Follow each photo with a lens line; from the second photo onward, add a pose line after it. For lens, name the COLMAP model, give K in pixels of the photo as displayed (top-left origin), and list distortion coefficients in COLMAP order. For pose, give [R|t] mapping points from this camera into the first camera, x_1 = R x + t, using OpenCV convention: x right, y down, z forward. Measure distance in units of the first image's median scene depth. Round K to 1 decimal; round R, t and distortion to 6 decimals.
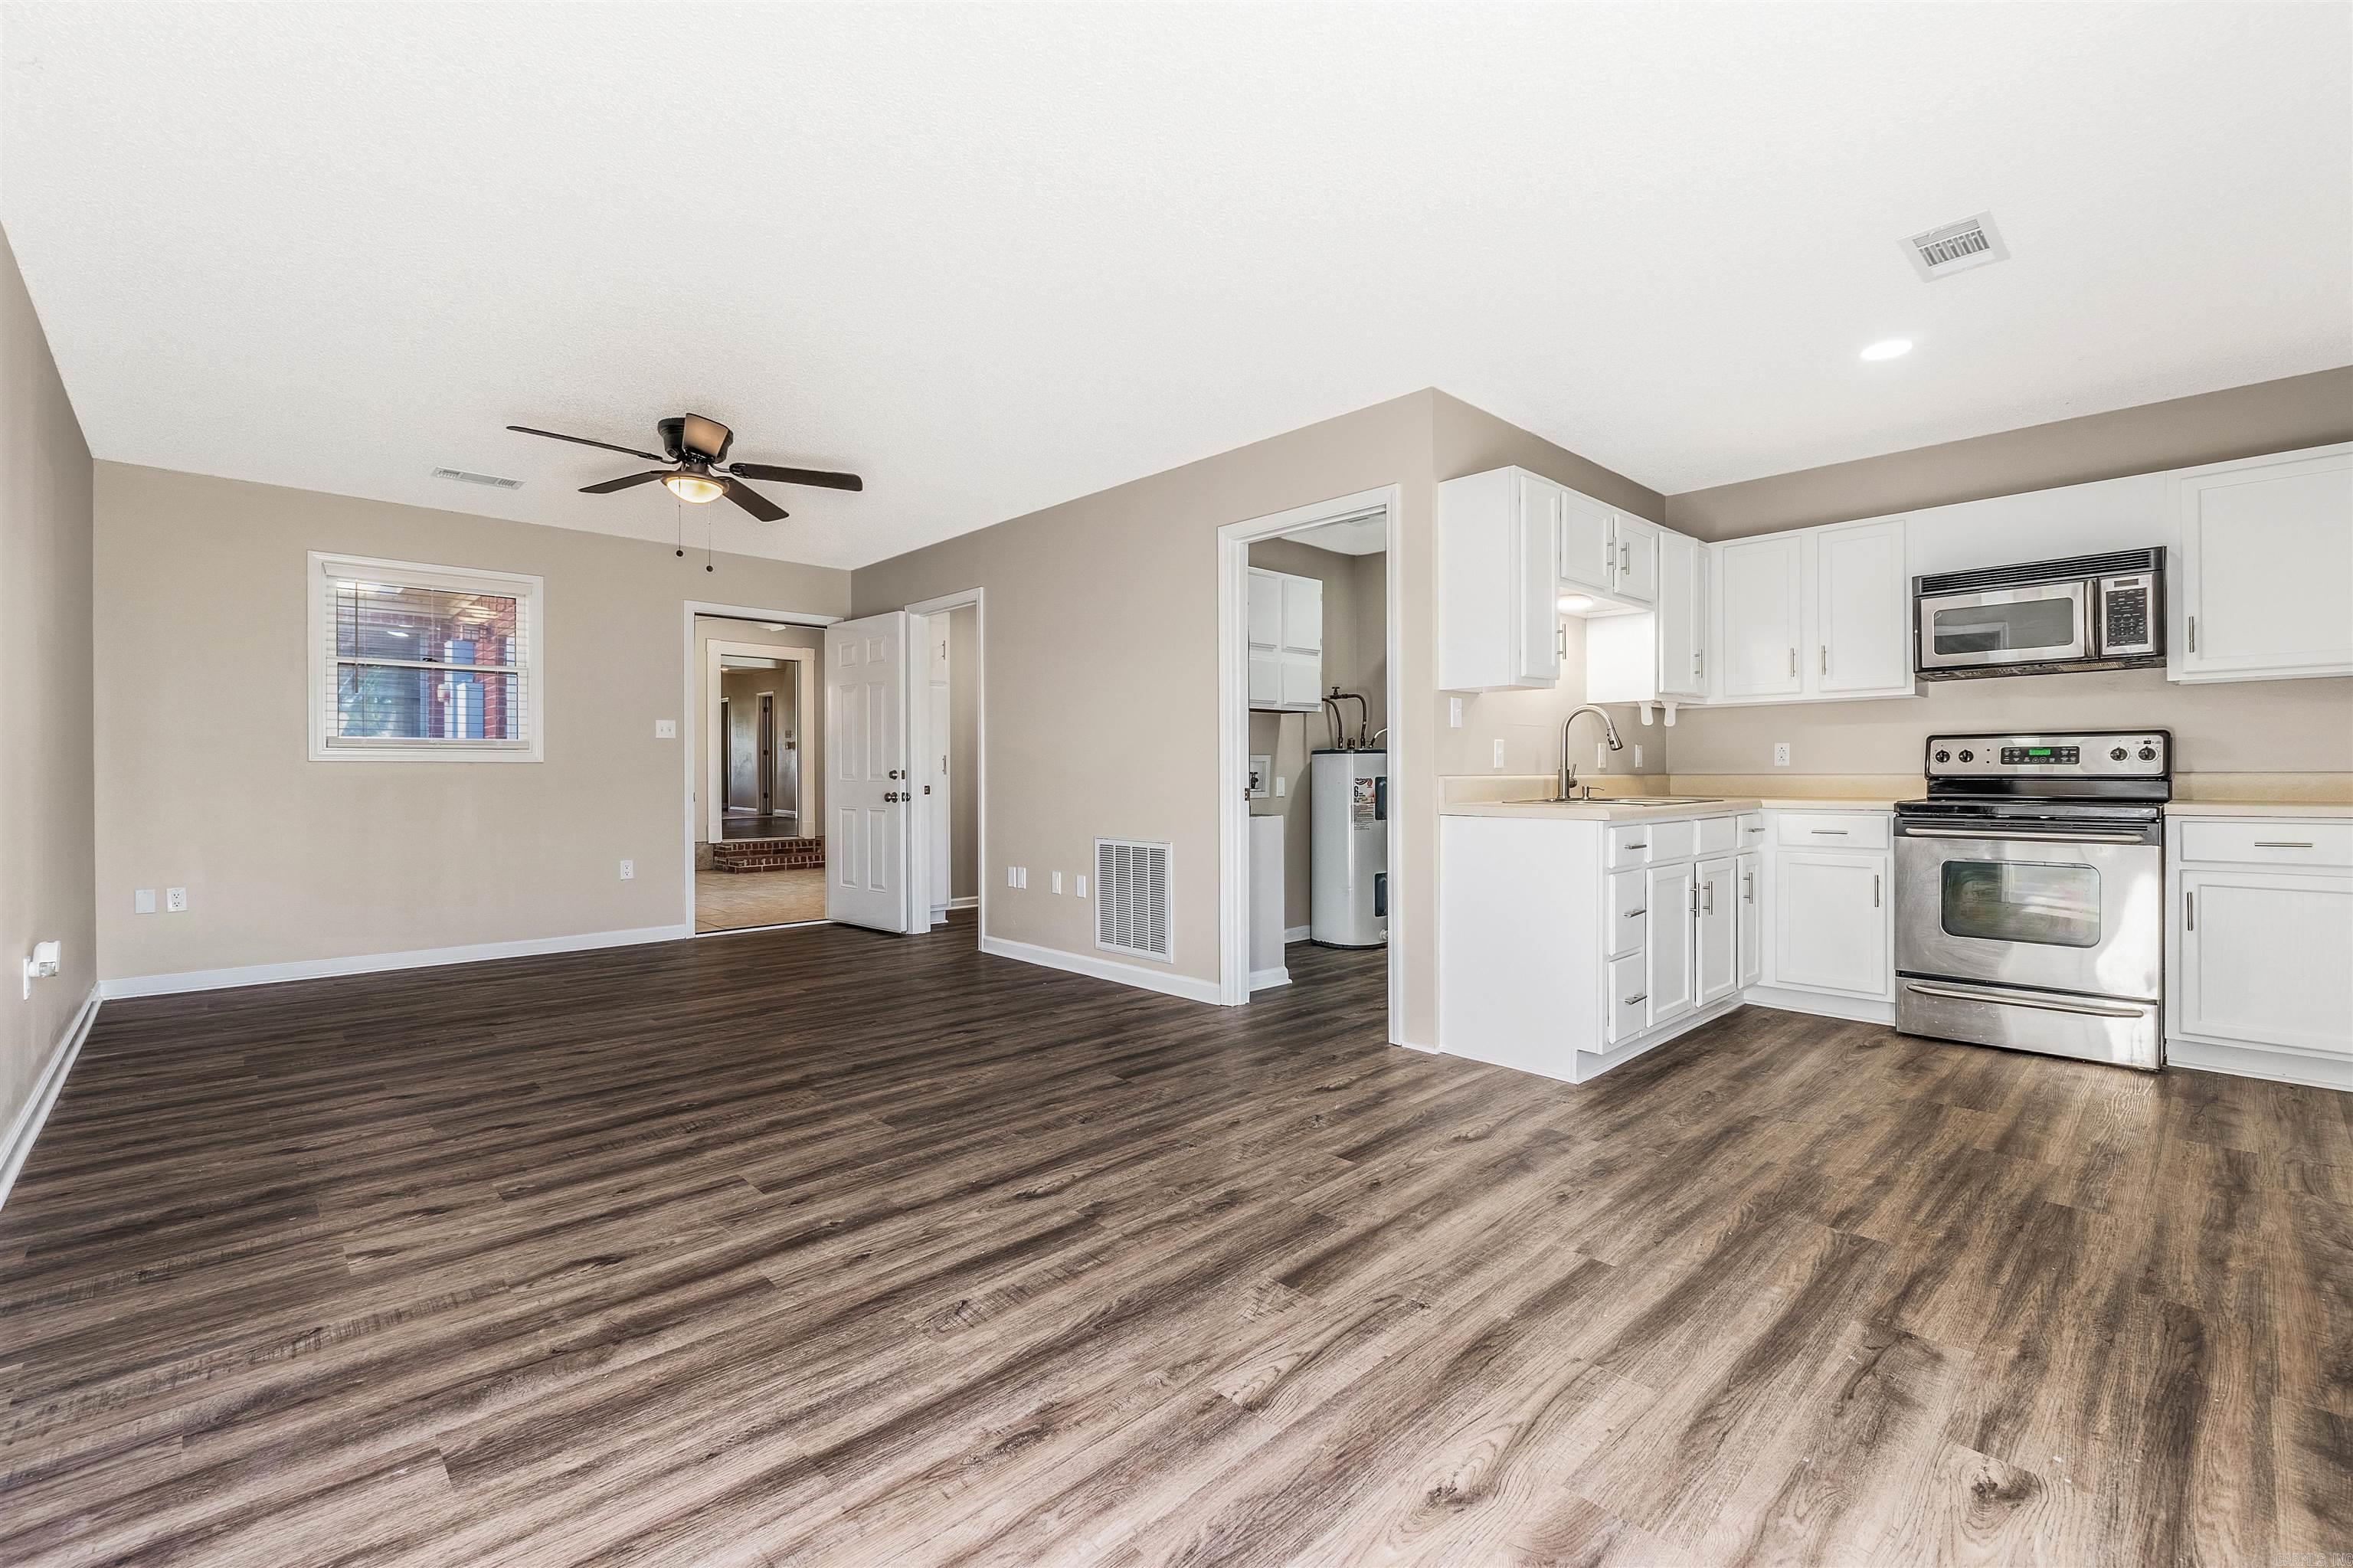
lens RADIAL K [[1014.0, 0, 1180.3], [0, 1014.0, 775.9], [0, 0, 1]] dist [-0.010391, 0.000851]
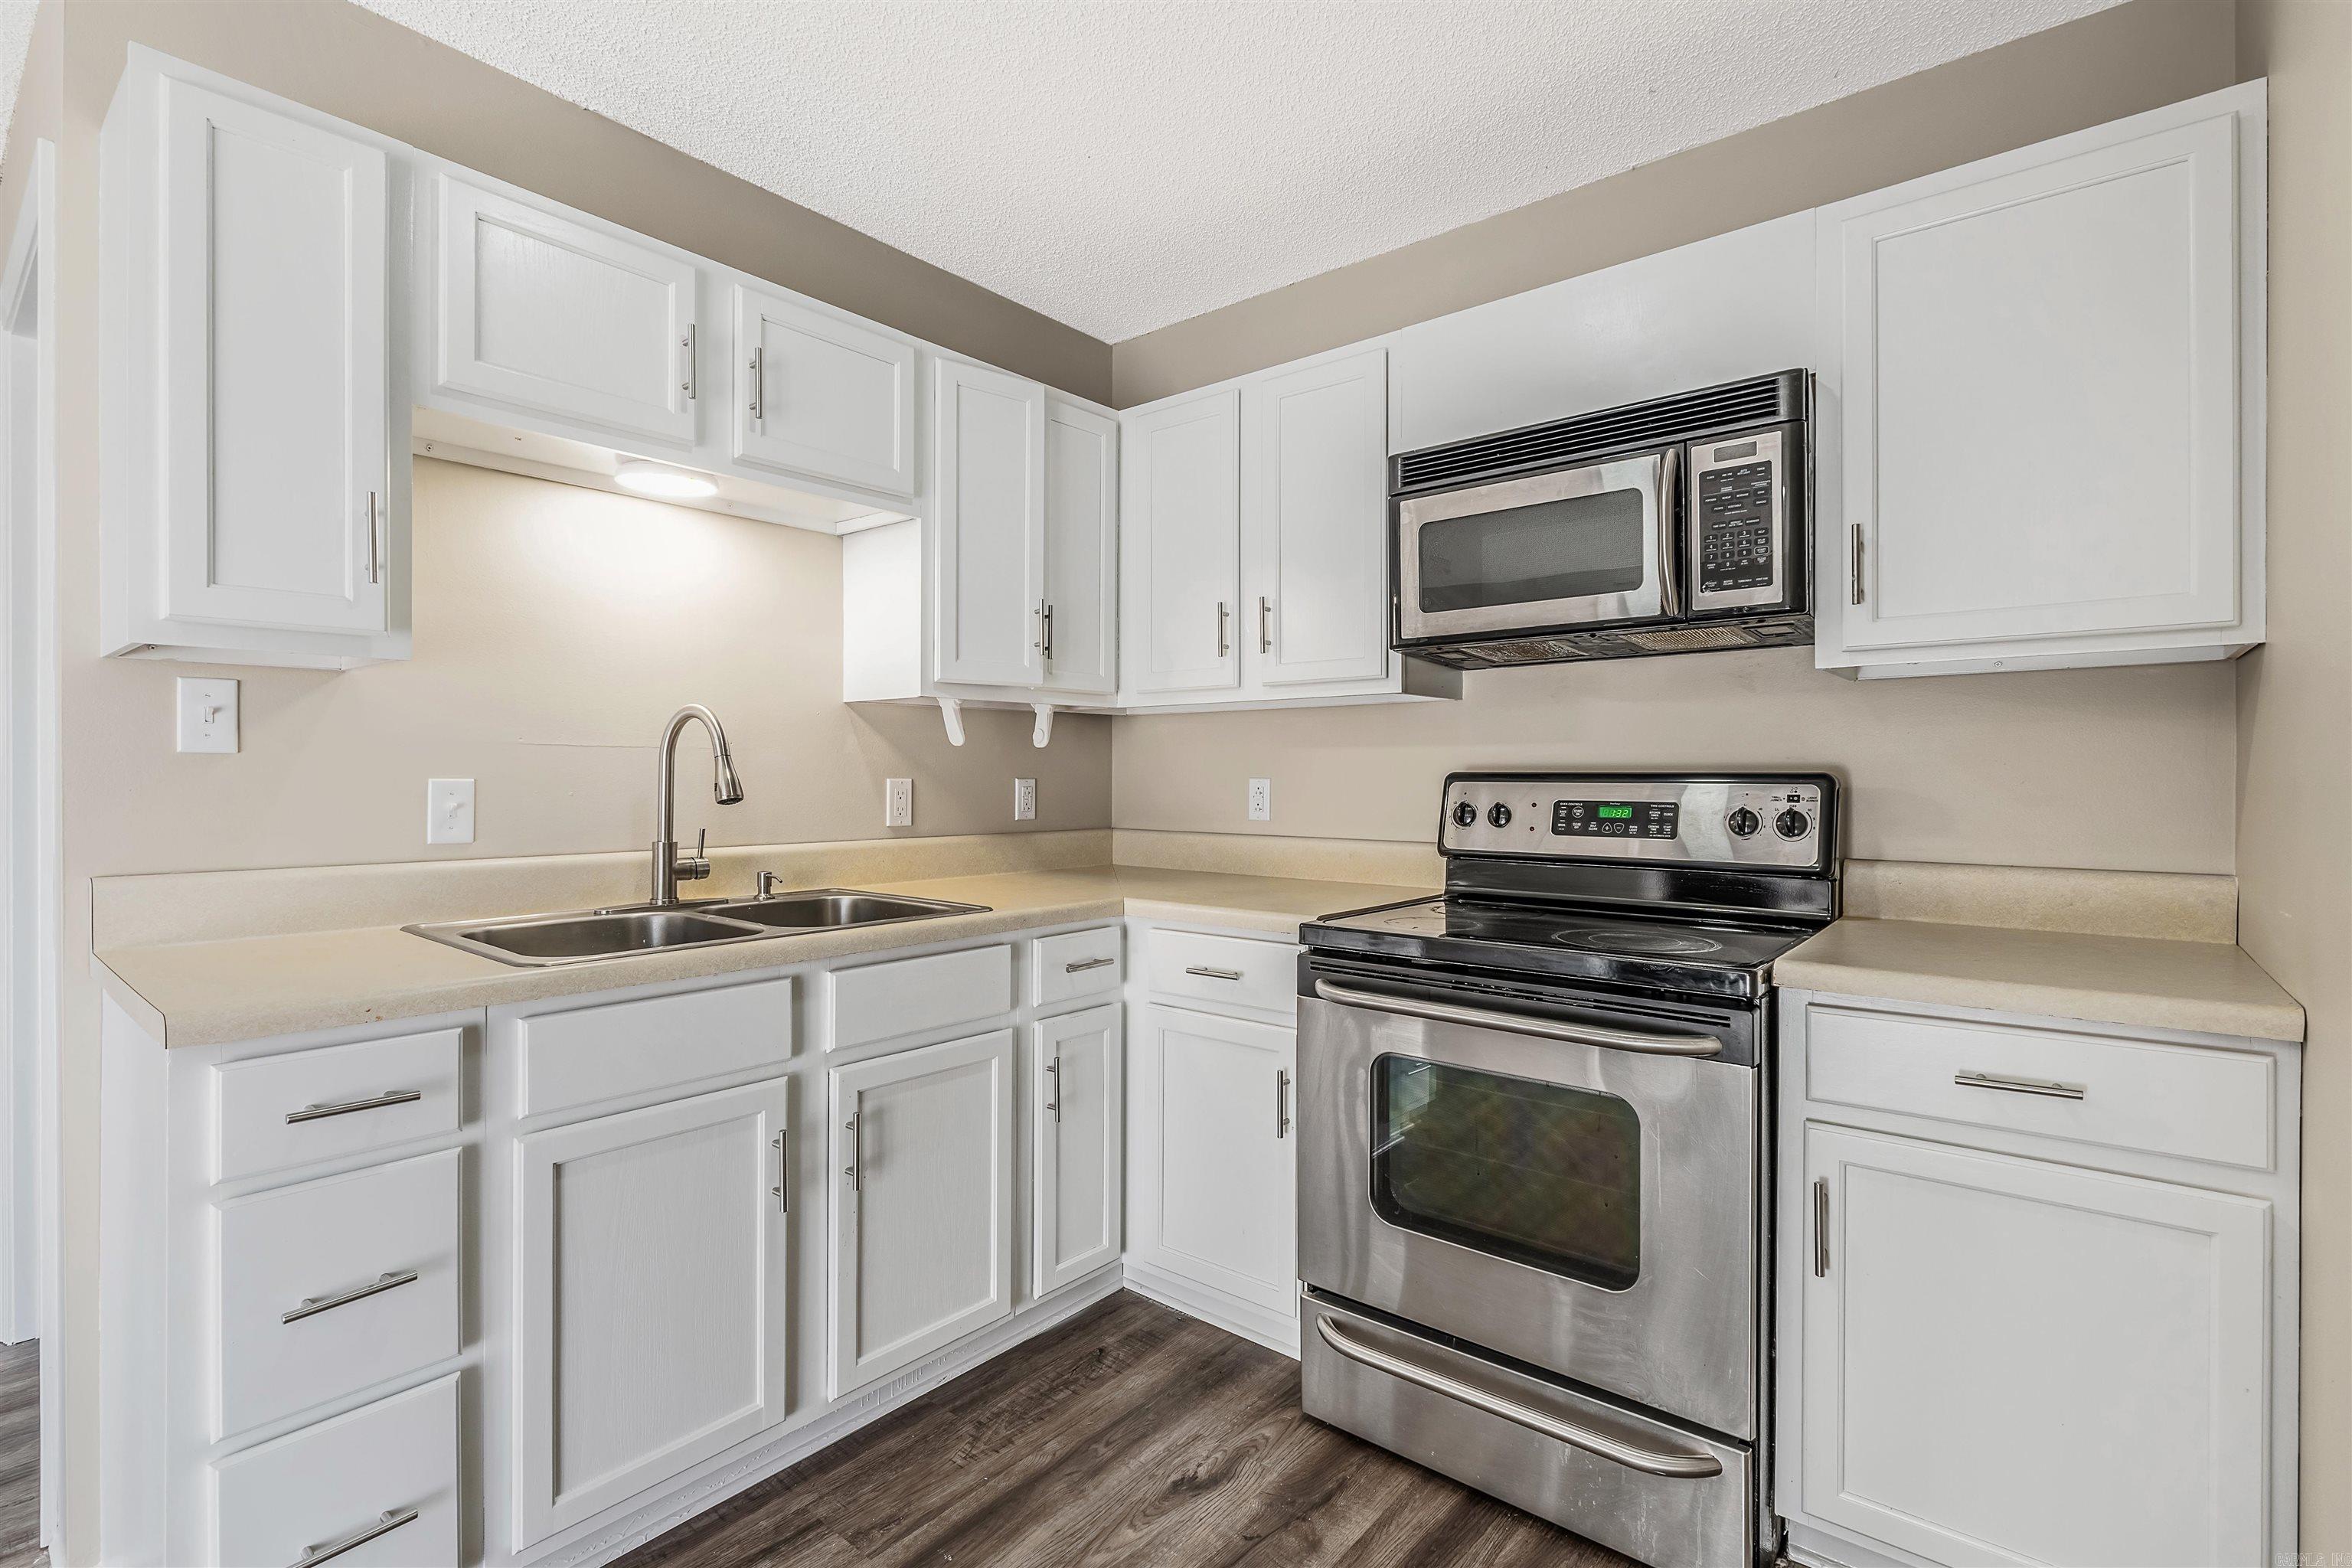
lens RADIAL K [[1070.5, 0, 1193.2], [0, 1070.5, 773.1], [0, 0, 1]] dist [-0.008787, -0.000495]
pose [[0.993450, 0.007723, 0.114005, 0.173758], [-0.007060, 0.999956, -0.006216, -0.011265], [-0.114048, 0.005370, 0.993461, 0.148140]]
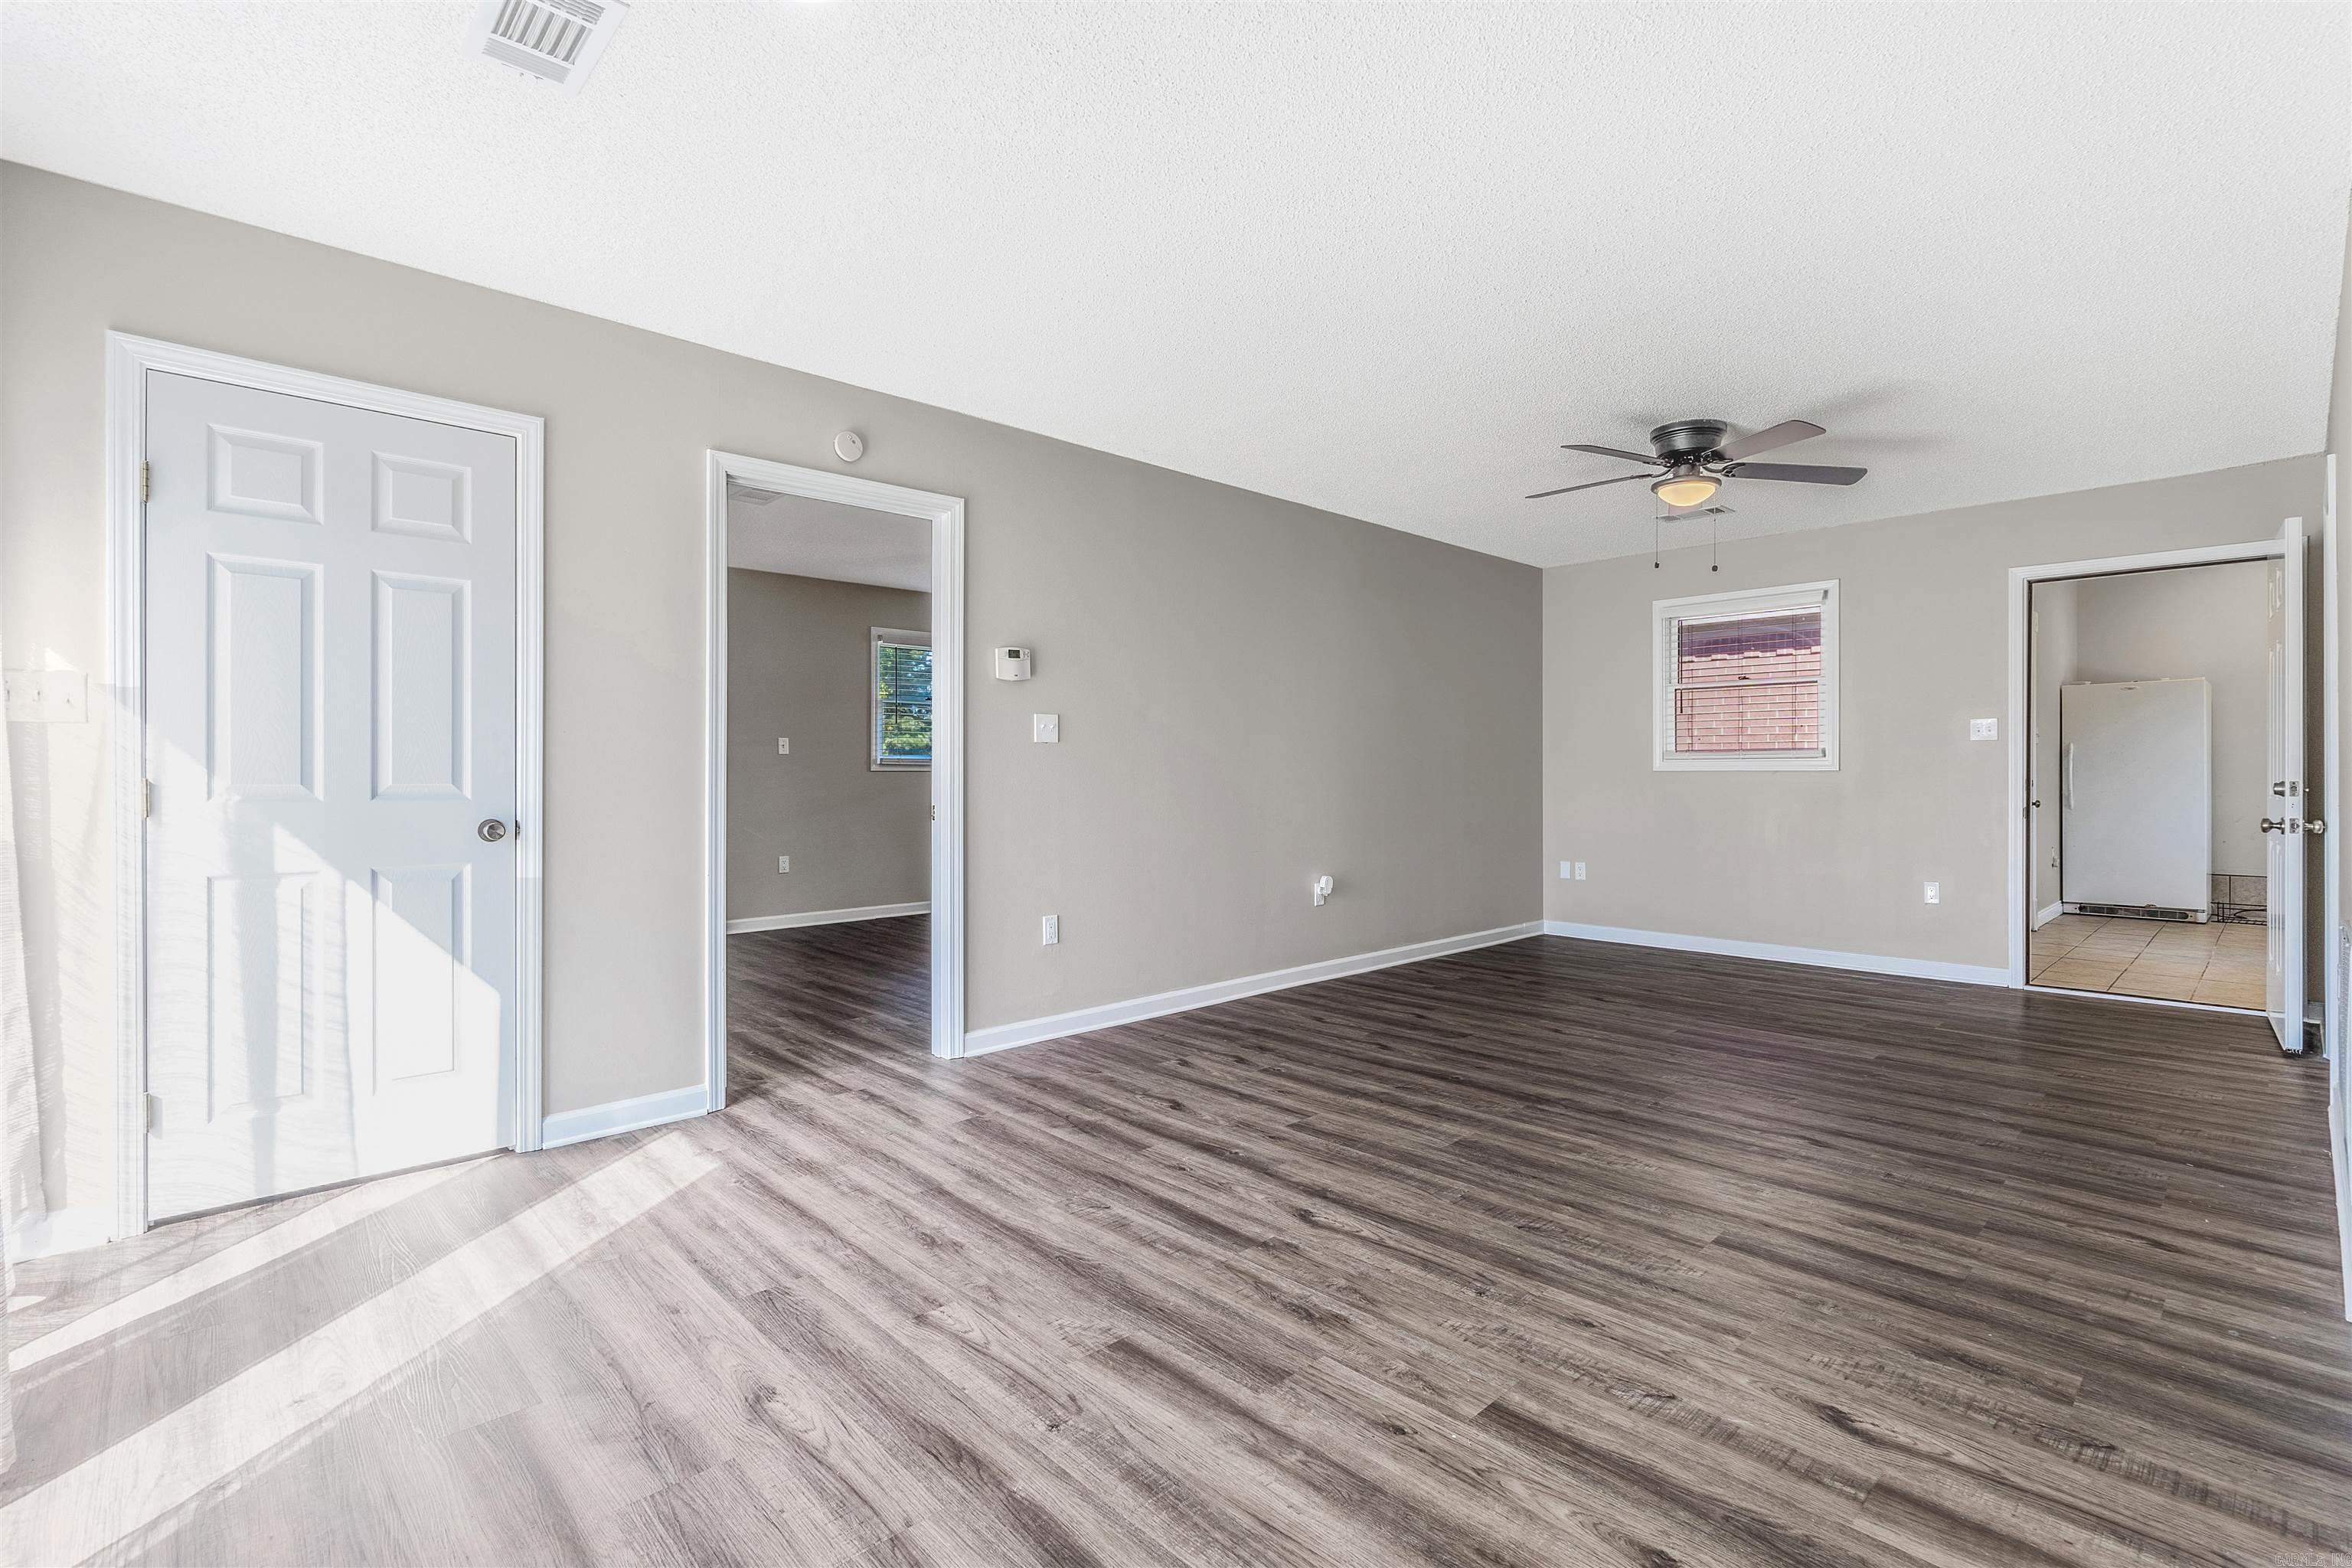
lens RADIAL K [[1070.5, 0, 1194.5], [0, 1070.5, 785.4], [0, 0, 1]] dist [-0.008787, -0.000495]
pose [[-0.002096, 0.014064, -0.999899, 1.269154], [-0.003903, 0.999893, 0.014072, -0.034911], [0.999990, 0.003933, -0.002041, 1.251295]]
